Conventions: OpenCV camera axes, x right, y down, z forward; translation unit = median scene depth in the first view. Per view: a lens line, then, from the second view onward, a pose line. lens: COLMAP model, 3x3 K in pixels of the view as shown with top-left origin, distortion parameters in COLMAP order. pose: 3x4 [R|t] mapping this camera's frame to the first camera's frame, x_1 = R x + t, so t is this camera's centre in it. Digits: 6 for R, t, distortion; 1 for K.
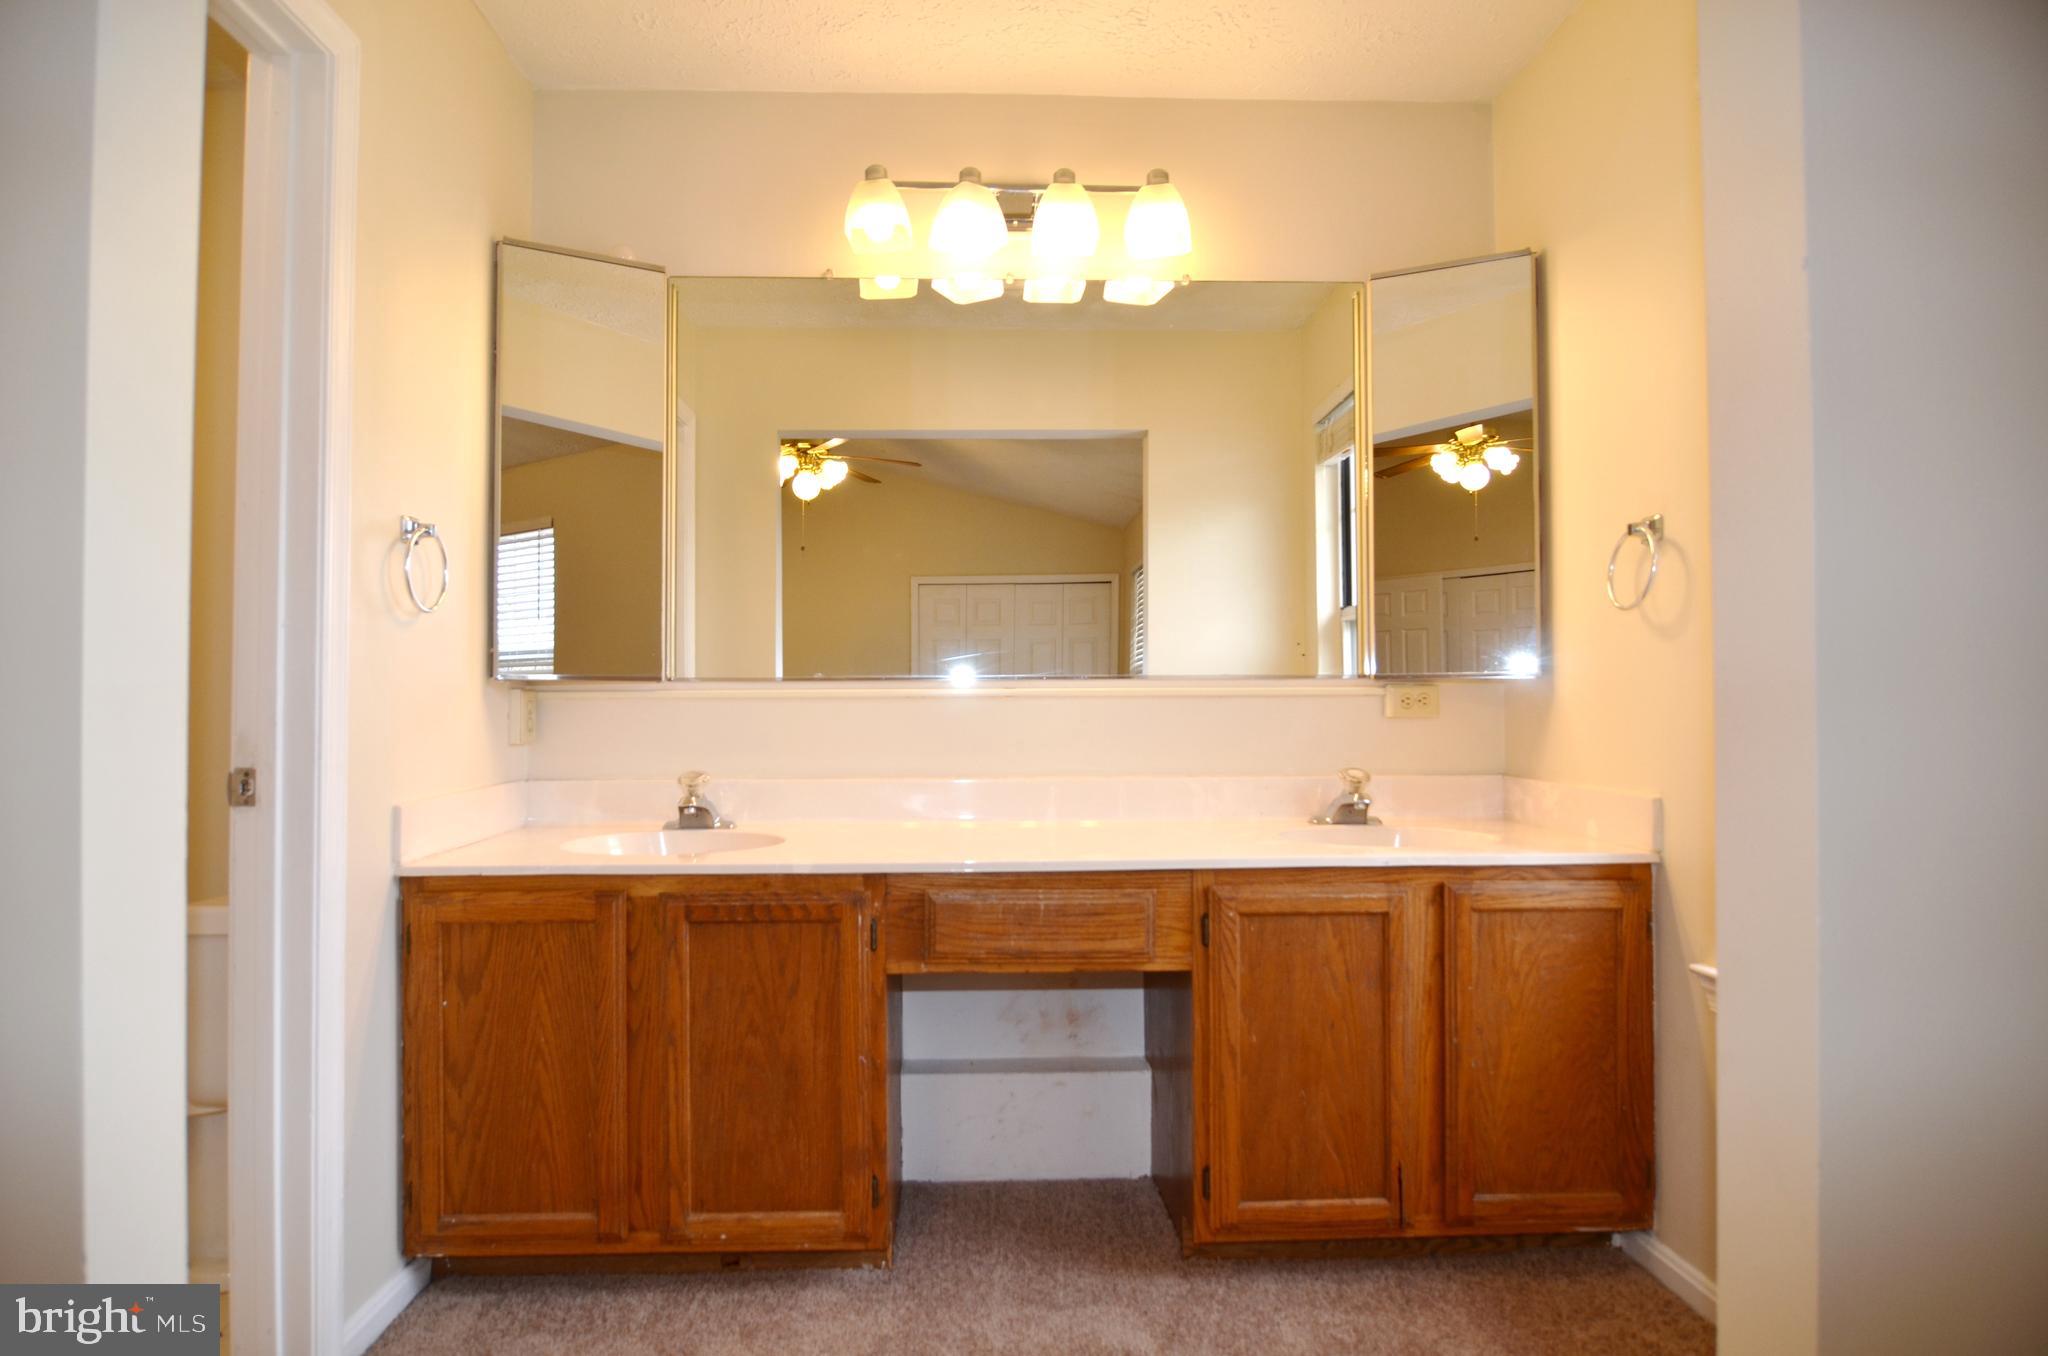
lens RADIAL K [[1098.8, 0, 1025.6], [0, 1098.8, 684.1], [0, 0, 1]] dist [-0.004539, -0.001798]
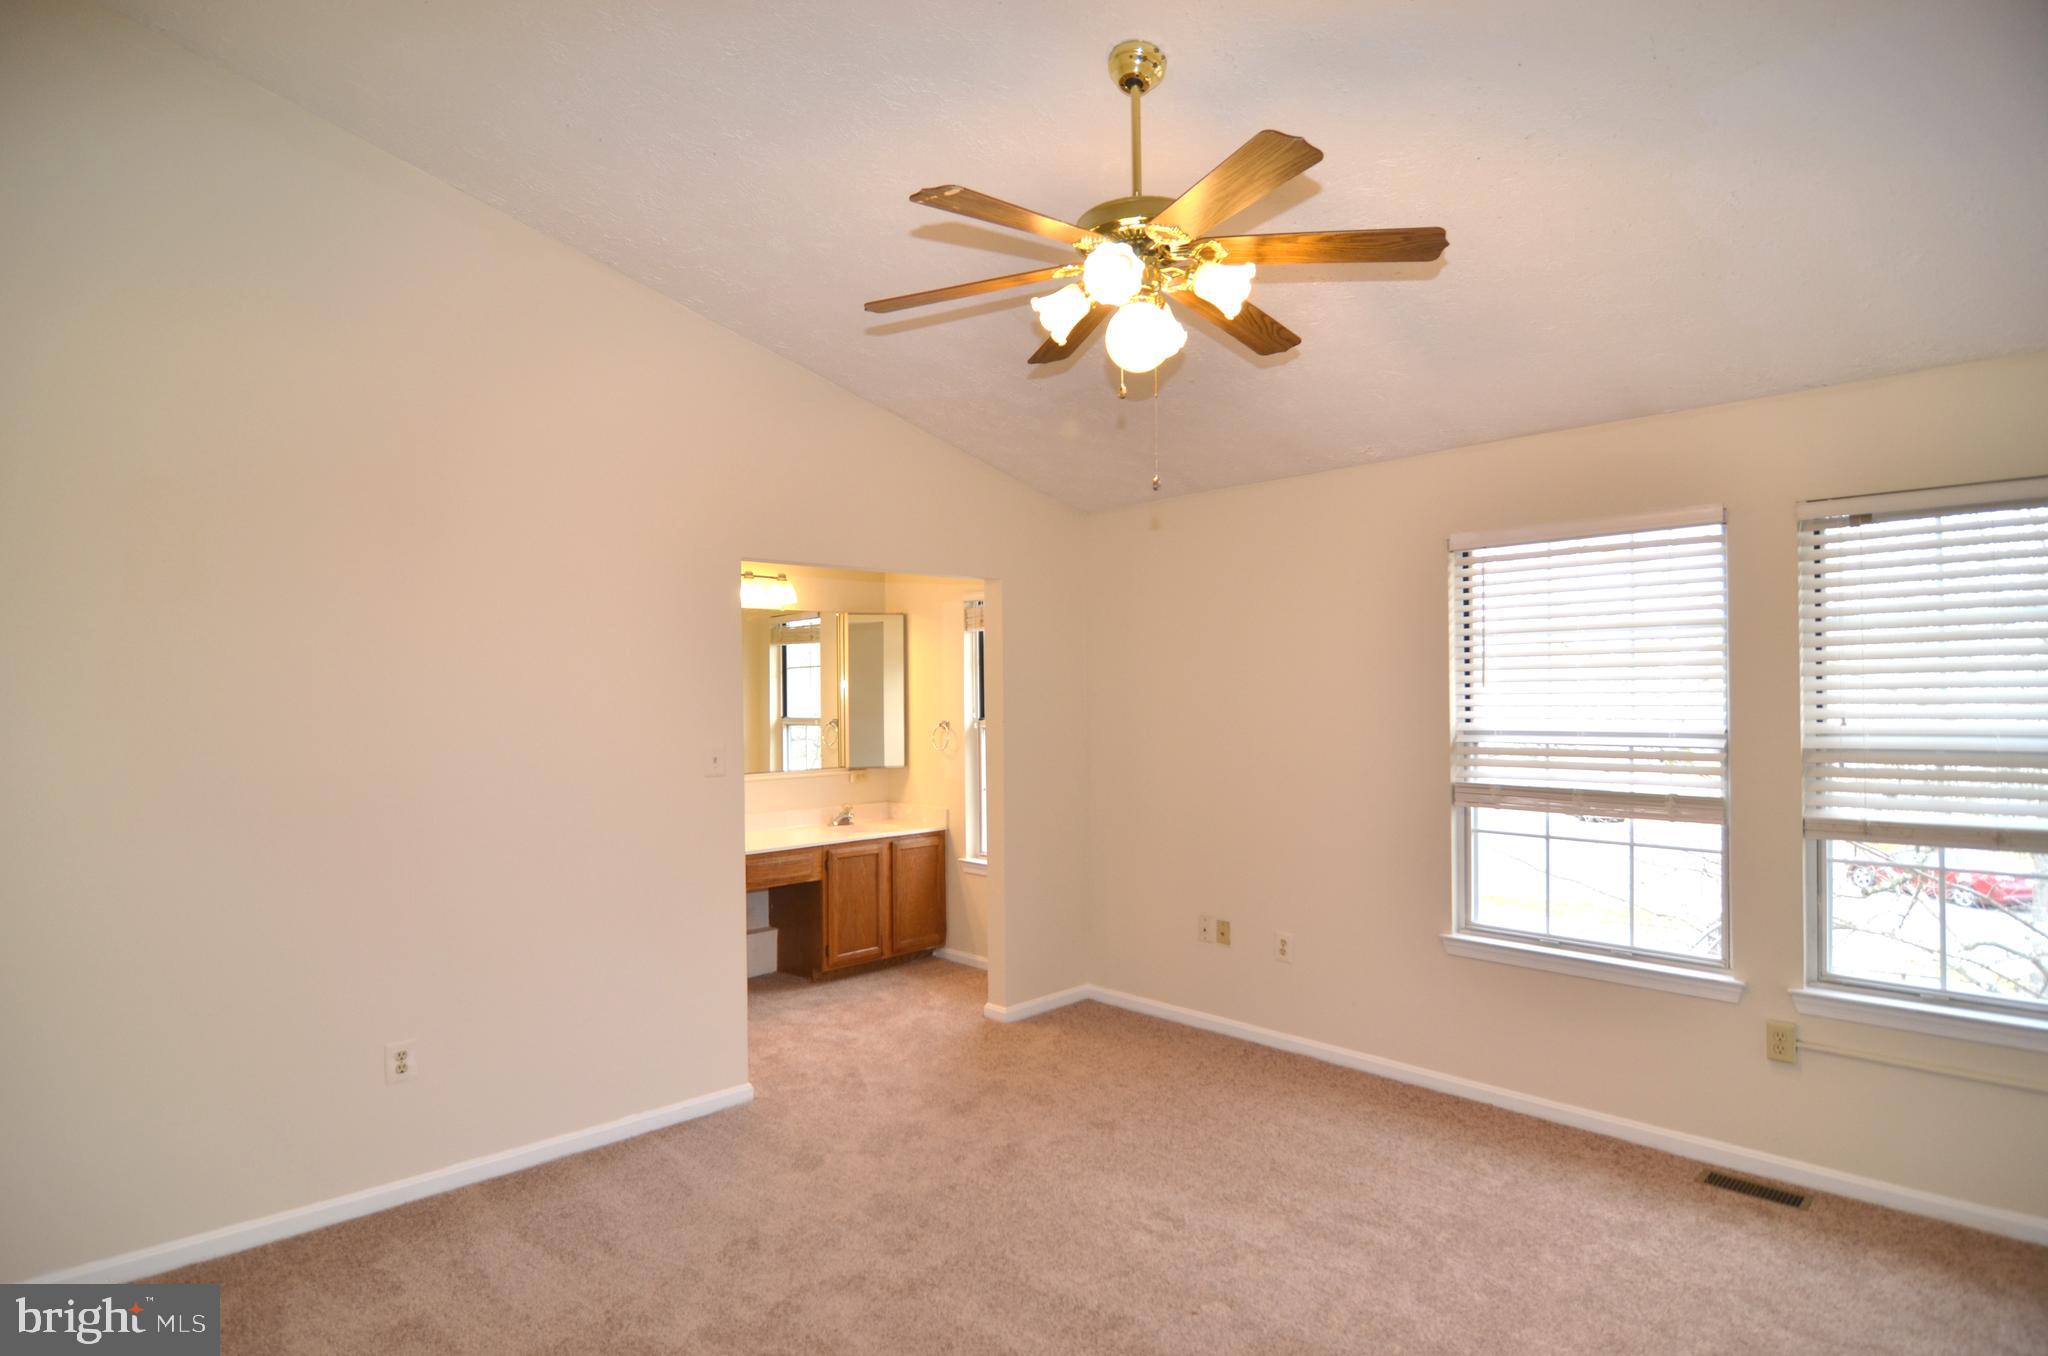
lens RADIAL K [[1098.8, 0, 1041.7], [0, 1098.8, 675.8], [0, 0, 1]] dist [-0.004539, -0.001798]
pose [[0.732304, 0.007867, 0.680933, -1.411666], [-0.007188, 0.999967, -0.003823, -0.274466], [-0.680940, -0.002095, 0.732336, -1.534114]]
